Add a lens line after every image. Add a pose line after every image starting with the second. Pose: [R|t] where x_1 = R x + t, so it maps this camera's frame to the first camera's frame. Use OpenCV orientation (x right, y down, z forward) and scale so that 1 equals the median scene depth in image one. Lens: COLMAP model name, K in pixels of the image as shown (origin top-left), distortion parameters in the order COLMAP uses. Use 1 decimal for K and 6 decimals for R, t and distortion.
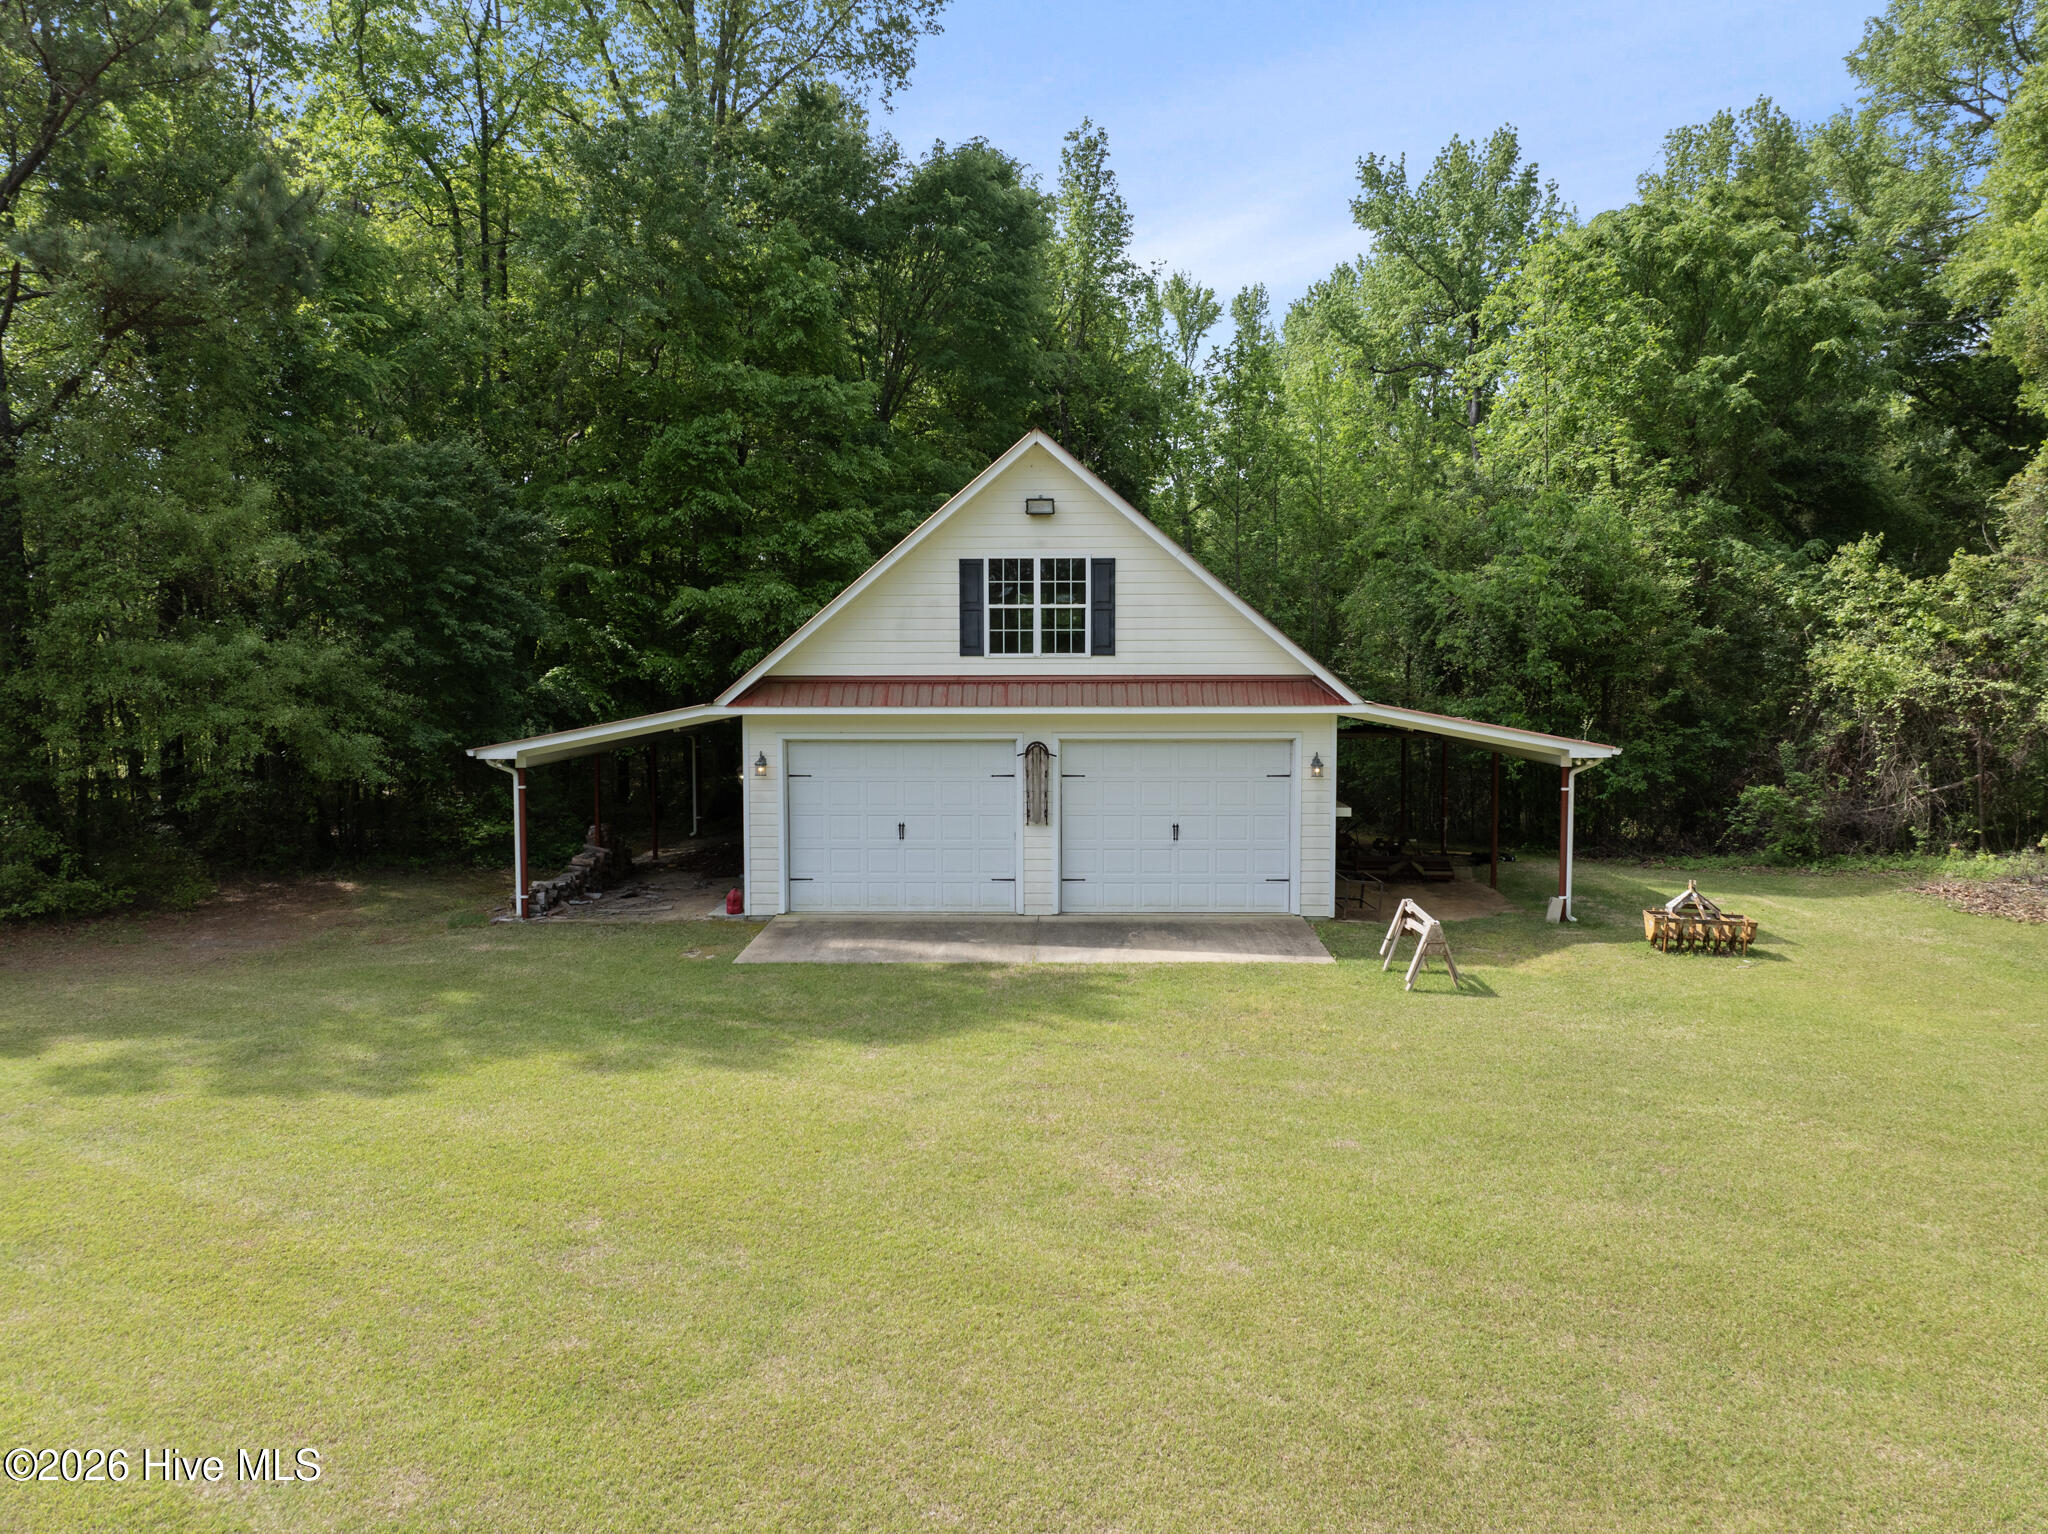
lens RADIAL K [[1389.8, 0, 1024.0], [0, 1389.8, 767.0], [0, 0, 1]] dist [-0.058638, 0.035593]
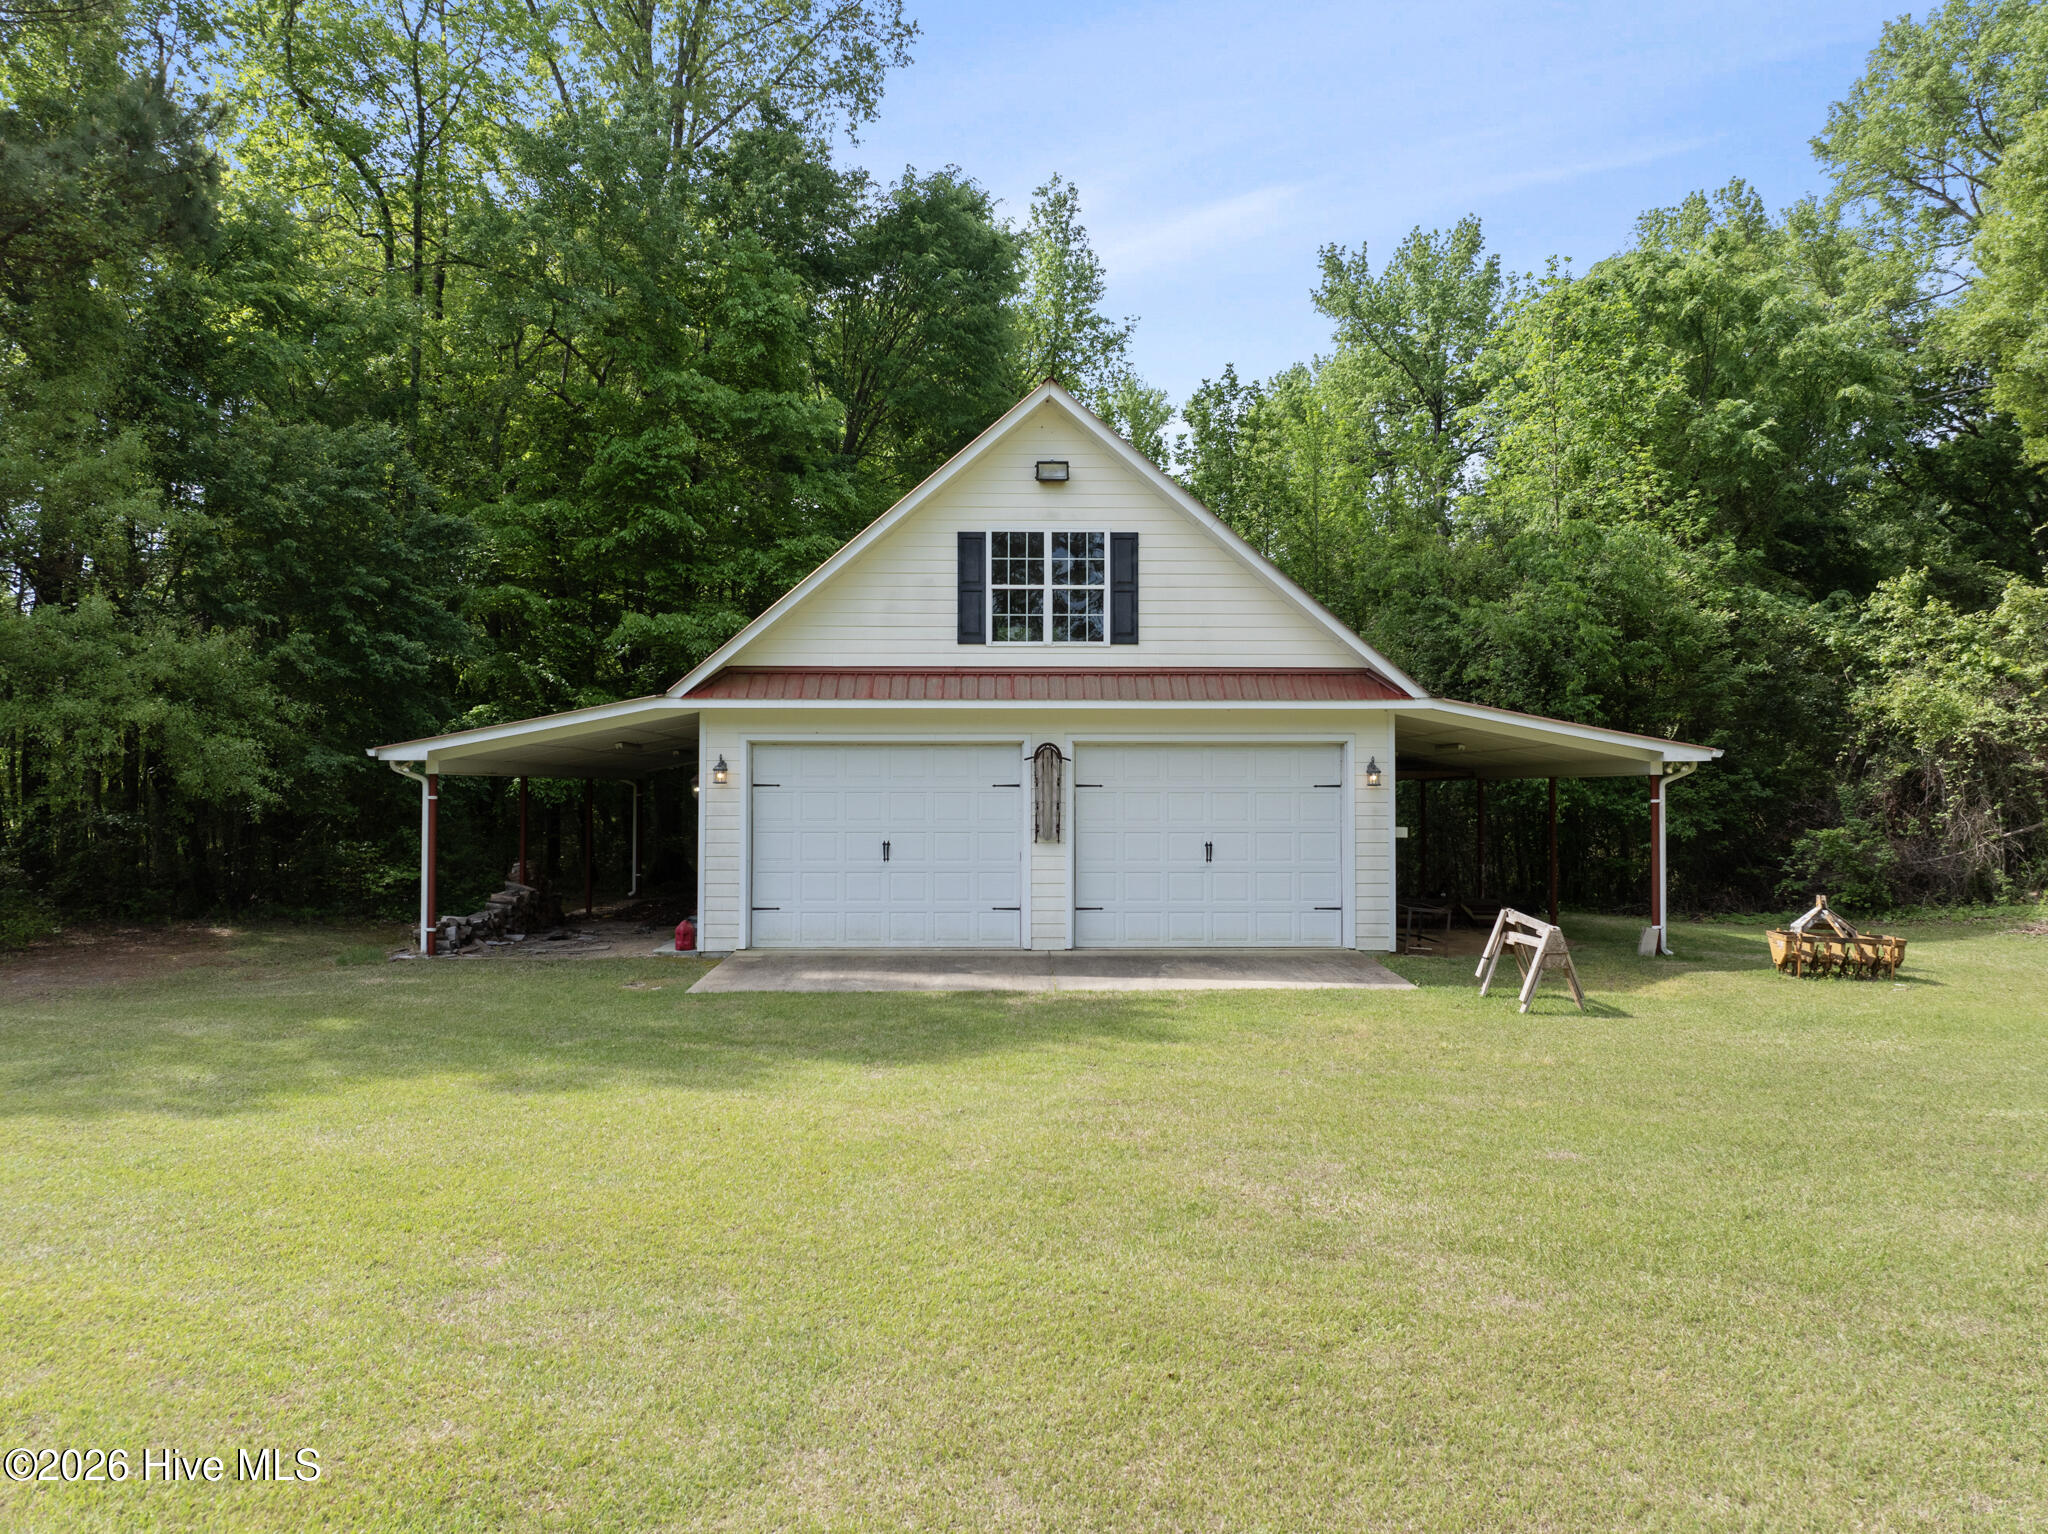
lens RADIAL K [[1426.3, 0, 1032.5], [0, 1426.3, 767.4], [0, 0, 1]] dist [-0.067915, 0.042096]
pose [[0.999046, 0.003987, 0.043481, -0.037231], [-0.000584, 0.996952, -0.078010, 0.063316], [-0.043660, 0.077910, 0.996004, 0.129939]]
